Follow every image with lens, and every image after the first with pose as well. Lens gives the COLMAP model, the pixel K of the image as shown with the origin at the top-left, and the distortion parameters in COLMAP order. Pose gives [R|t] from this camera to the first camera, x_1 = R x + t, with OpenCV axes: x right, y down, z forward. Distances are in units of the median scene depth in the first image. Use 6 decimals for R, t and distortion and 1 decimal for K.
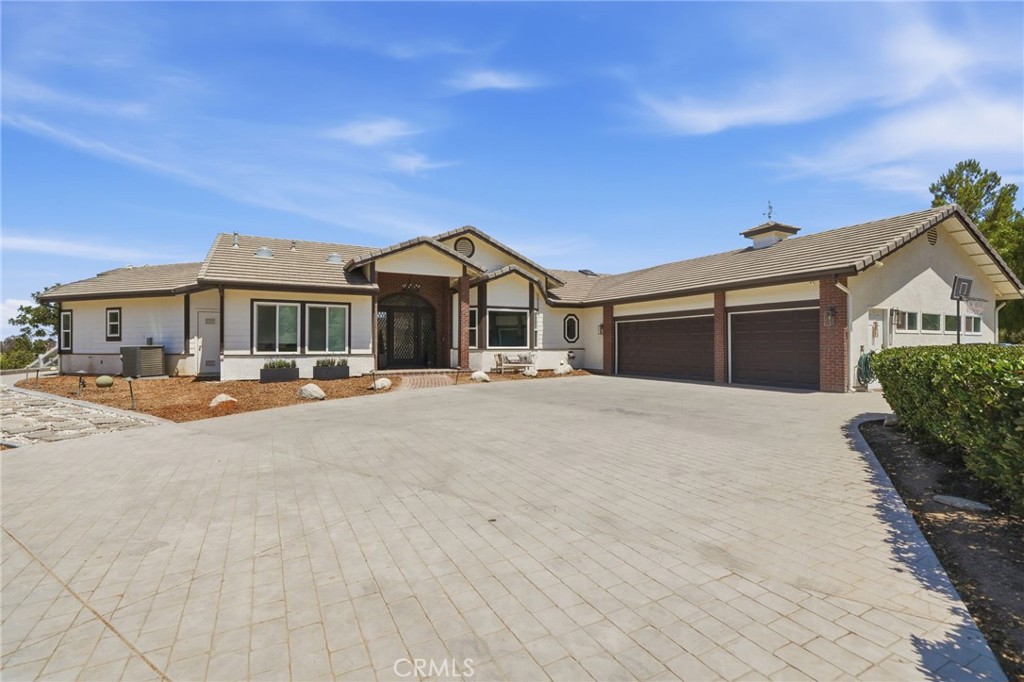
lens RADIAL K [[468.5, 0, 505.1], [0, 468.5, 342.3], [0, 0, 1]] dist [0.001767, -0.000386]
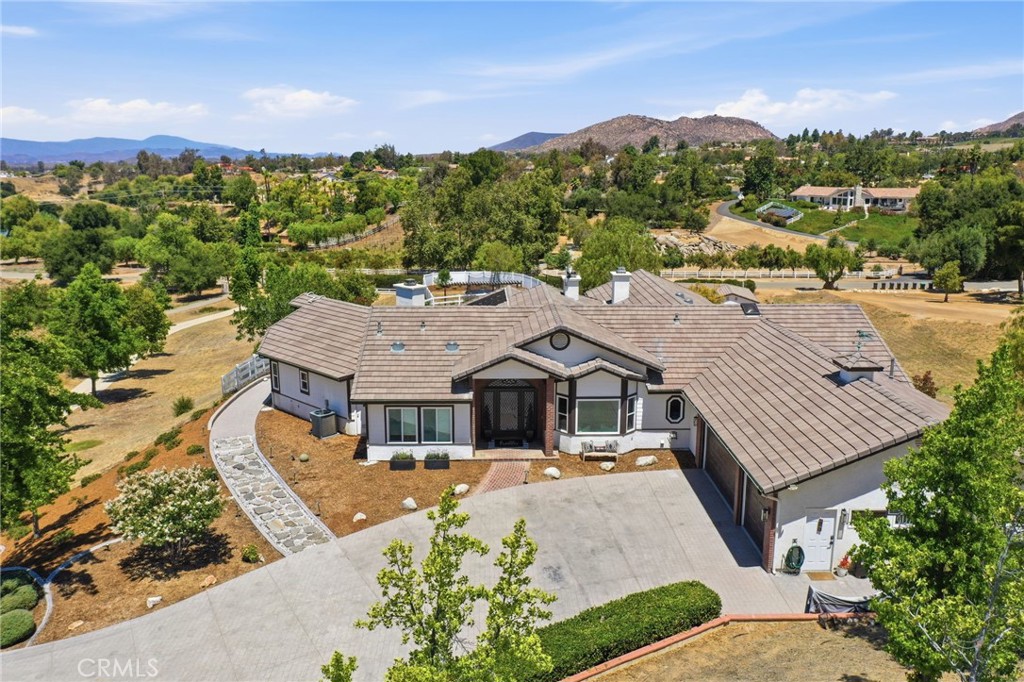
lens RADIAL K [[805.1, 0, 512.0], [0, 805.1, 343.2], [0, 0, 1]] dist [0.012400, -0.003941]
pose [[0.907096, 0.098746, -0.409176, 0.587554], [-0.003418, 0.973789, 0.227427, -0.633227], [0.420909, -0.204899, 0.883658, -0.705566]]
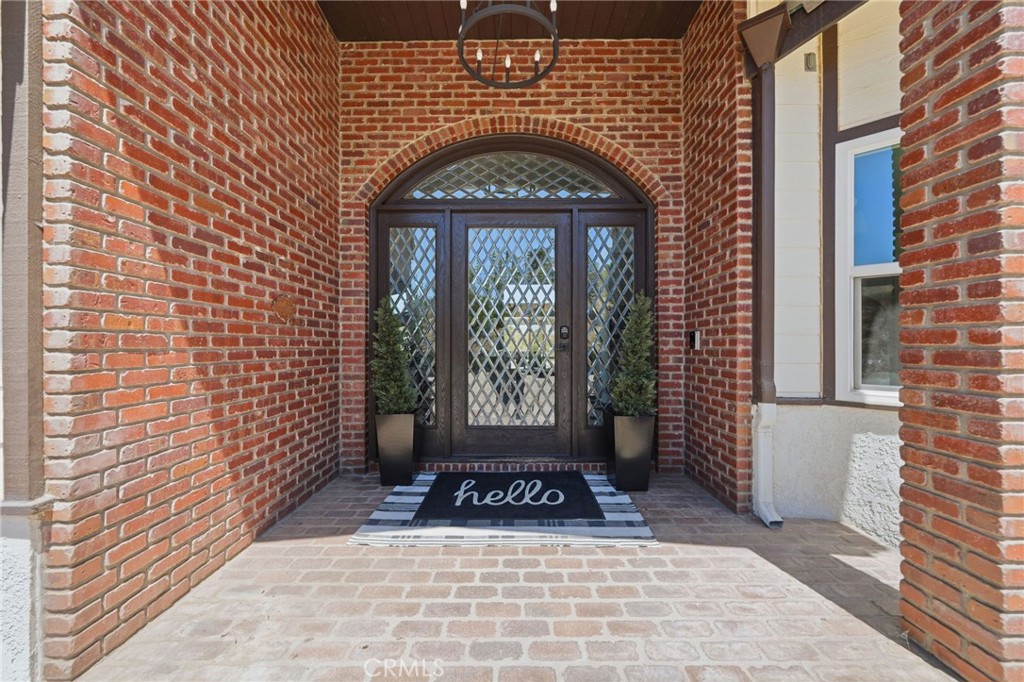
lens RADIAL K [[395.0, 0, 509.7], [0, 395.0, 342.1], [0, 0, 1]] dist [-0.000303, 0.000090]
pose [[0.893215, -0.002886, -0.449620, -0.134001], [0.001198, 0.999991, -0.004038, -0.006719], [0.449627, 0.003068, 0.893211, 0.855440]]
